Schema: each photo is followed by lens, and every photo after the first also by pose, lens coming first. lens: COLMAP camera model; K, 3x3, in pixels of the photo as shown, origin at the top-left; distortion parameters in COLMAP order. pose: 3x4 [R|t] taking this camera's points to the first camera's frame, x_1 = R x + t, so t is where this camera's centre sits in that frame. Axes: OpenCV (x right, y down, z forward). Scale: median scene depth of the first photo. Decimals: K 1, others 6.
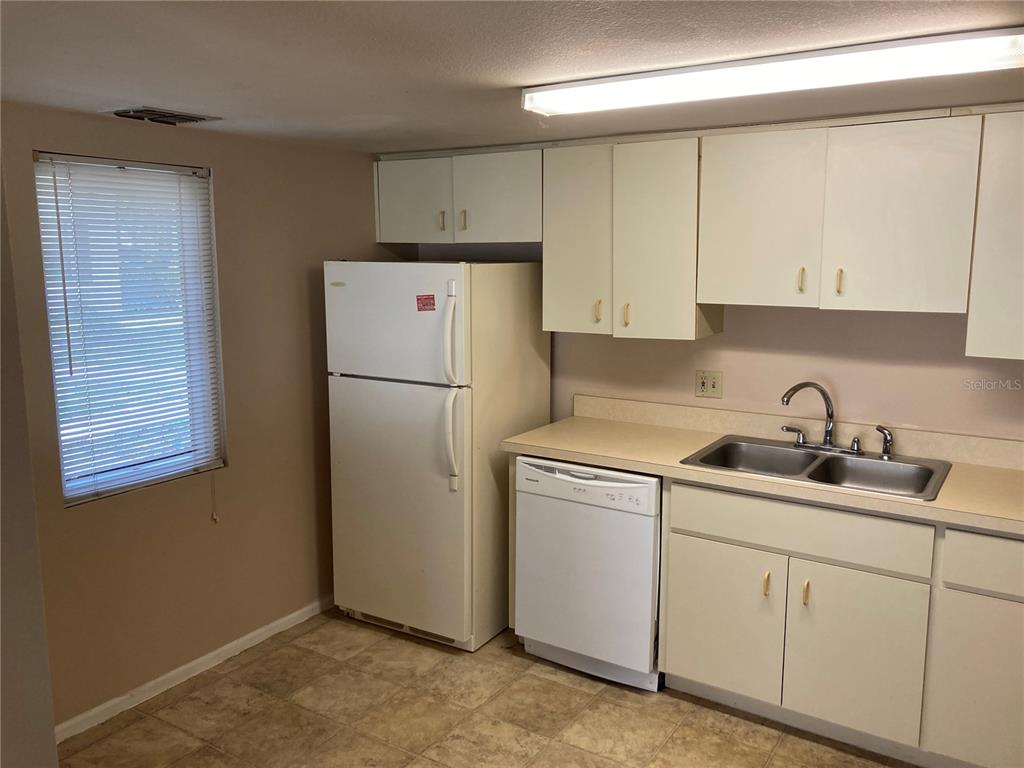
lens RADIAL K [[850.0, 0, 512.0], [0, 850.0, 384.0], [0, 0, 1]] dist [0.049319, -0.001171]
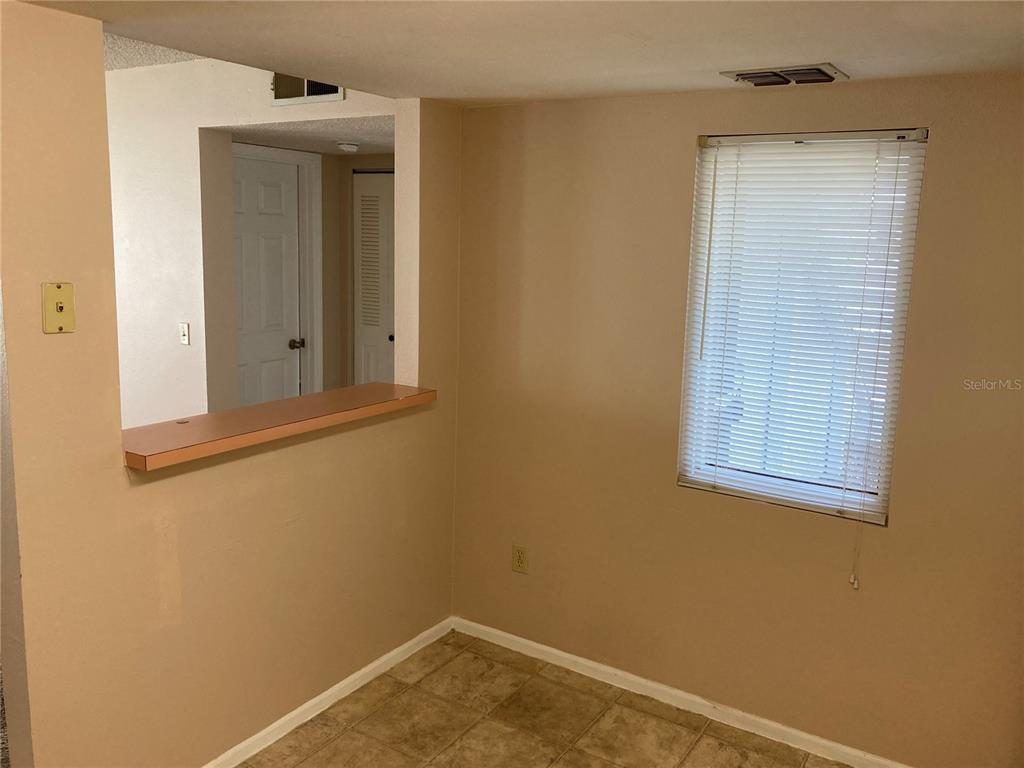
lens RADIAL K [[850.0, 0, 512.0], [0, 850.0, 384.0], [0, 0, 1]] dist [0.049319, -0.001171]
pose [[0.018756, 0.177622, -0.983920, 0.444748], [-0.191508, 0.966510, 0.170828, -0.106179], [0.981312, 0.185225, 0.052144, 0.712065]]
